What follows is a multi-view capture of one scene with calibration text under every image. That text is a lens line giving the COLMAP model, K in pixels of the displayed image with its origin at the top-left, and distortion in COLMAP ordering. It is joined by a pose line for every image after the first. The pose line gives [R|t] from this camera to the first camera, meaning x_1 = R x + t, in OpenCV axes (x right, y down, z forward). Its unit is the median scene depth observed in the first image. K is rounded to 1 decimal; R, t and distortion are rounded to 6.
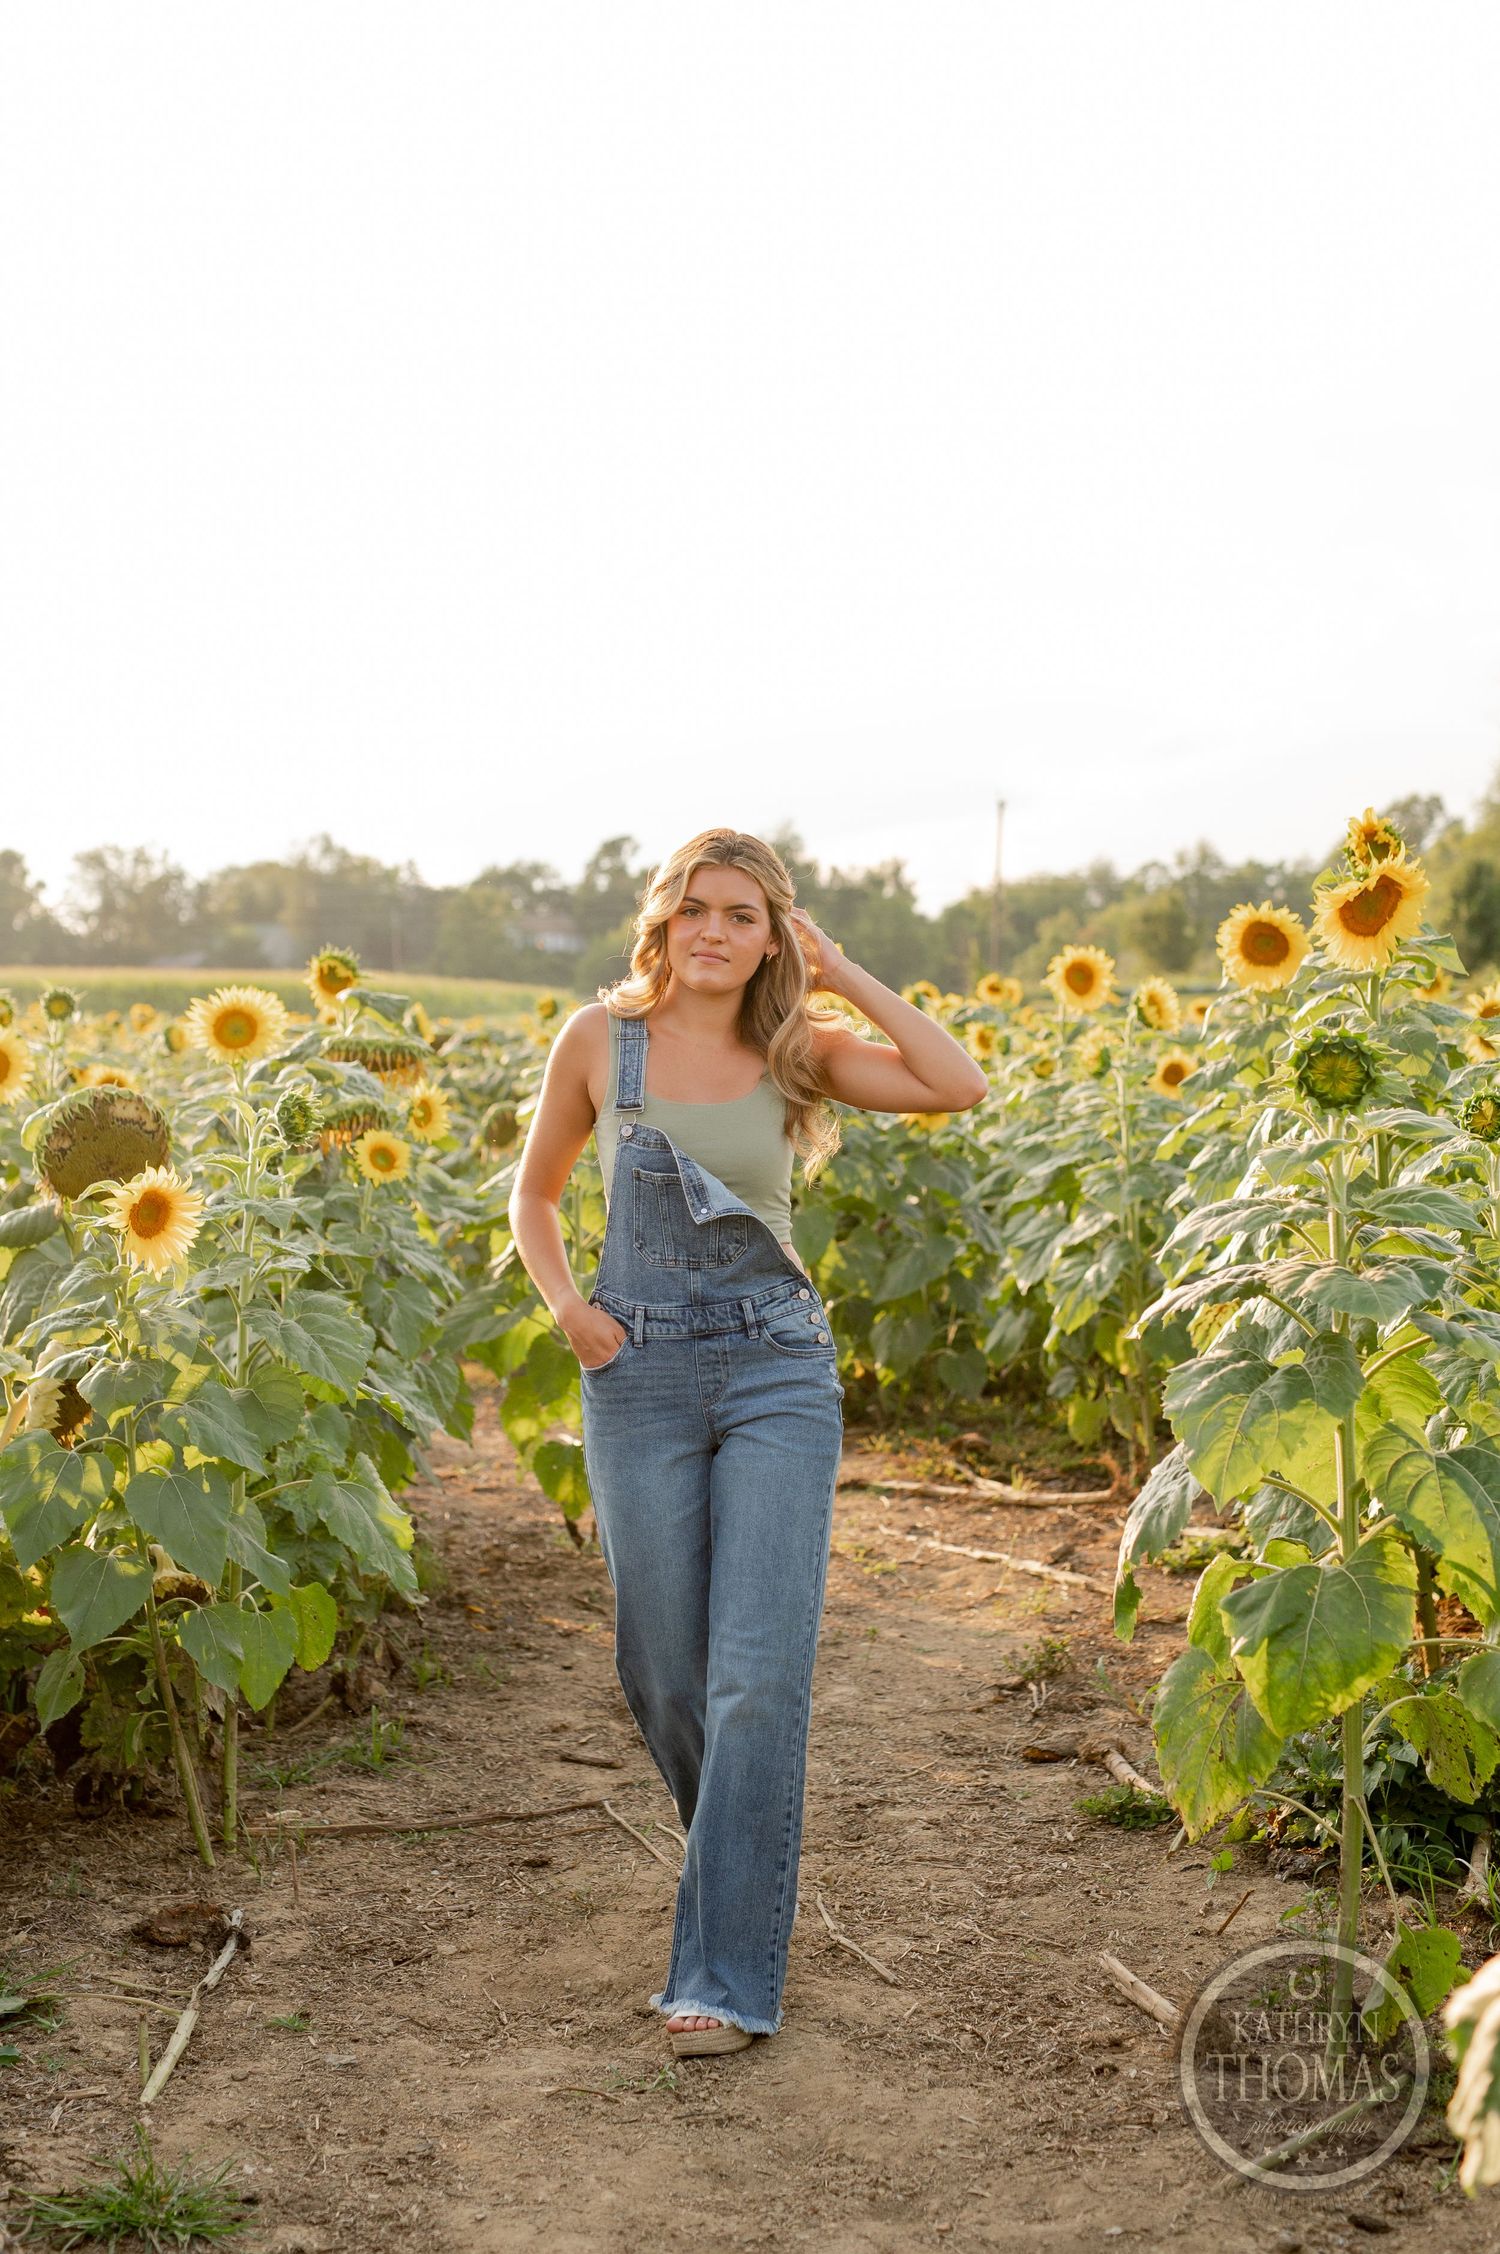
lens RADIAL K [[3224.3, 0, 752.8], [0, 3224.3, 1103.4], [0, 0, 1]] dist [0.014170, 0.000000]
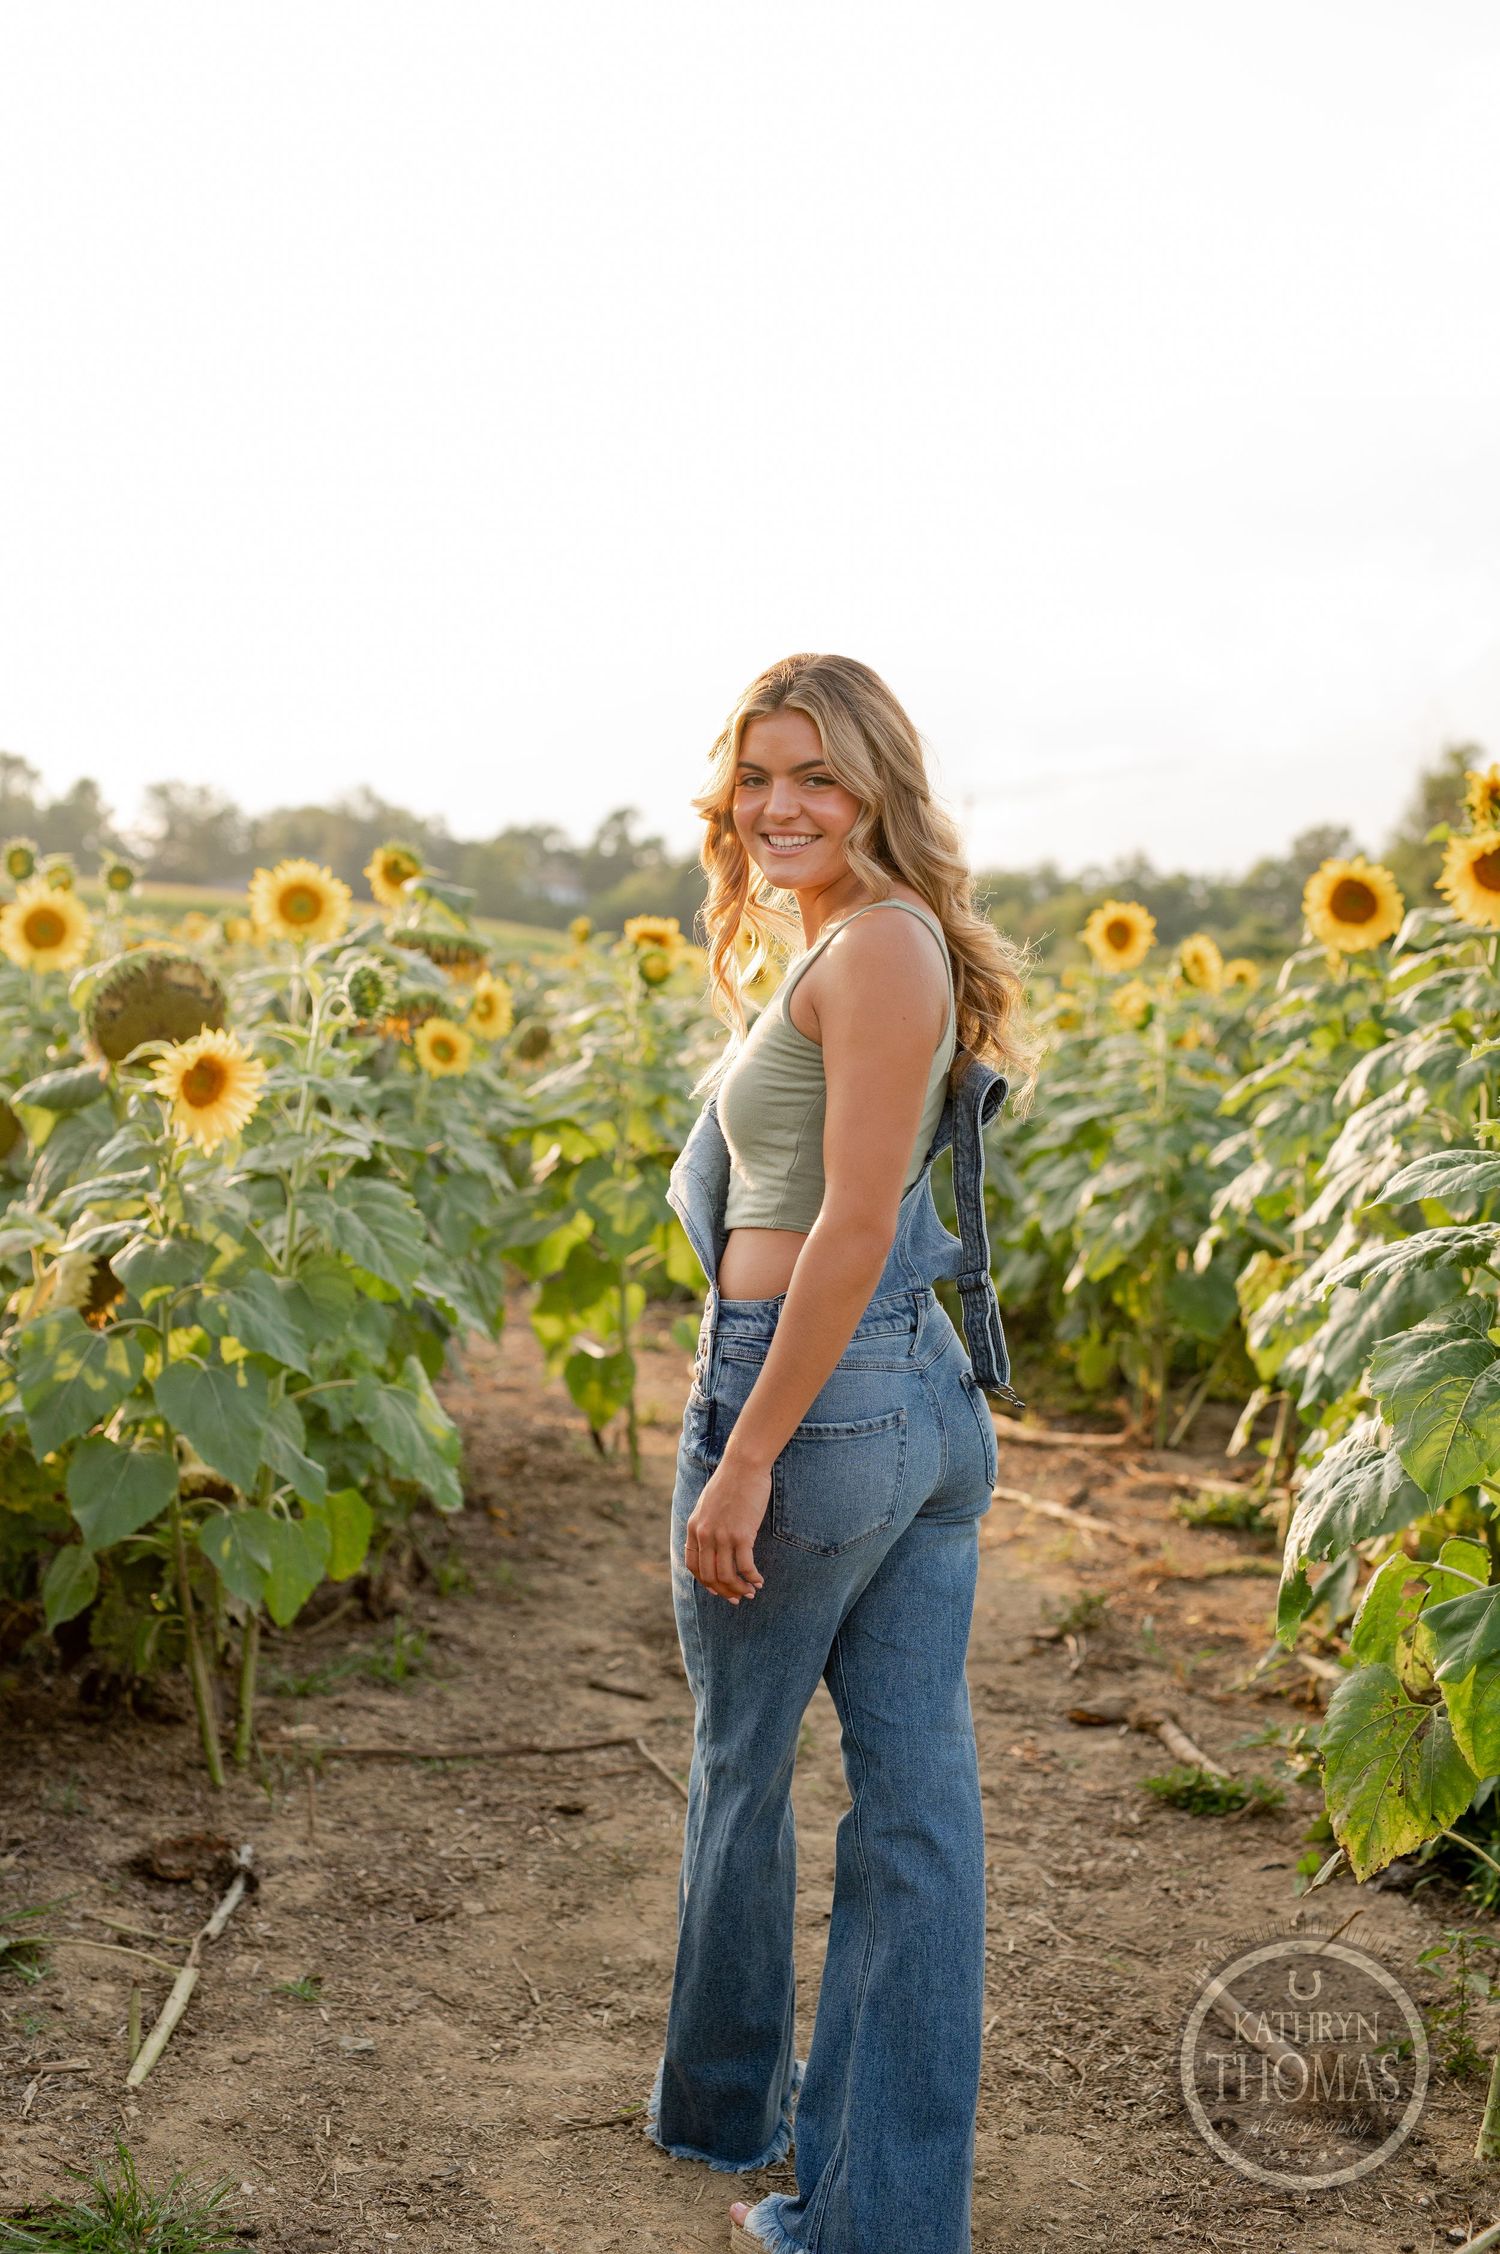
lens RADIAL K [[2817.9, 0, 747.6], [0, 2817.9, 1149.3], [0, 0, 1]] dist [0.006038, 0.000000]
pose [[0.997094, 0.075298, 0.011532, -0.039742], [-0.075648, 0.996562, 0.033797, 0.014372], [-0.008947, -0.034572, 0.999362, 0.194451]]
